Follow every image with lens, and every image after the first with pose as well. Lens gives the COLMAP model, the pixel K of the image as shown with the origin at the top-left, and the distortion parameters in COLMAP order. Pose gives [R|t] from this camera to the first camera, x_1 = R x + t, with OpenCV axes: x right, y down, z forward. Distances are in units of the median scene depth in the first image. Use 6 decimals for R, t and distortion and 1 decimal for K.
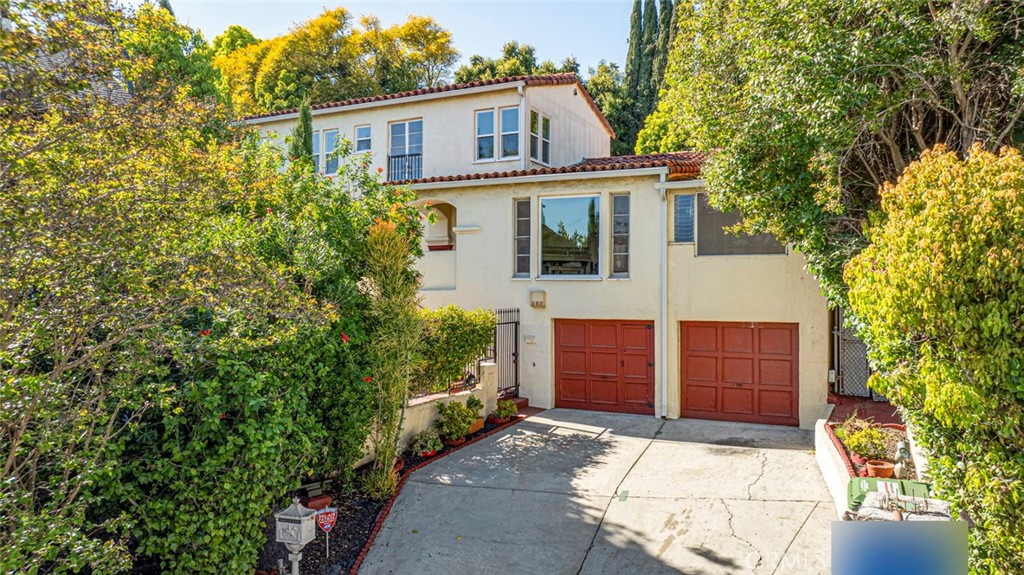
lens RADIAL K [[725.7, 0, 512.0], [0, 725.7, 287.5], [0, 0, 1]] dist [-0.009303, 0.001325]
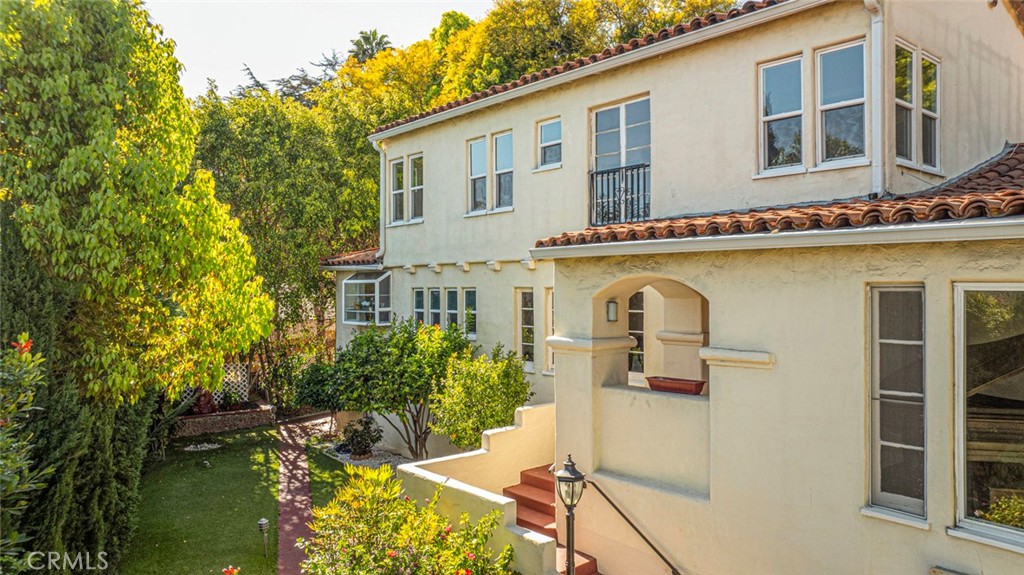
lens RADIAL K [[725.7, 0, 512.0], [0, 725.7, 287.5], [0, 0, 1]] dist [-0.009303, 0.001325]
pose [[0.923025, -0.009469, -0.384624, -0.024932], [0.013014, 0.999893, 0.006614, -0.137315], [0.384520, -0.011111, 0.923050, 0.660457]]
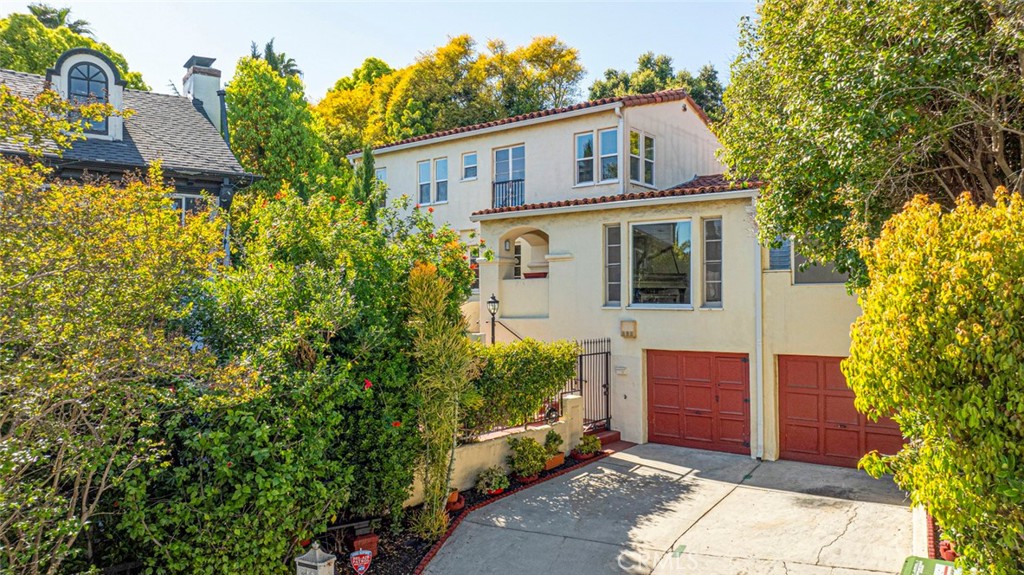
lens RADIAL K [[733.2, 0, 529.4], [0, 733.2, 286.1], [0, 0, 1]] dist [-0.008114, -0.004152]
pose [[0.981092, -0.009743, -0.193297, 0.101674], [0.006383, 0.999818, -0.018000, -0.025780], [0.193437, 0.016426, 0.980975, 0.021163]]
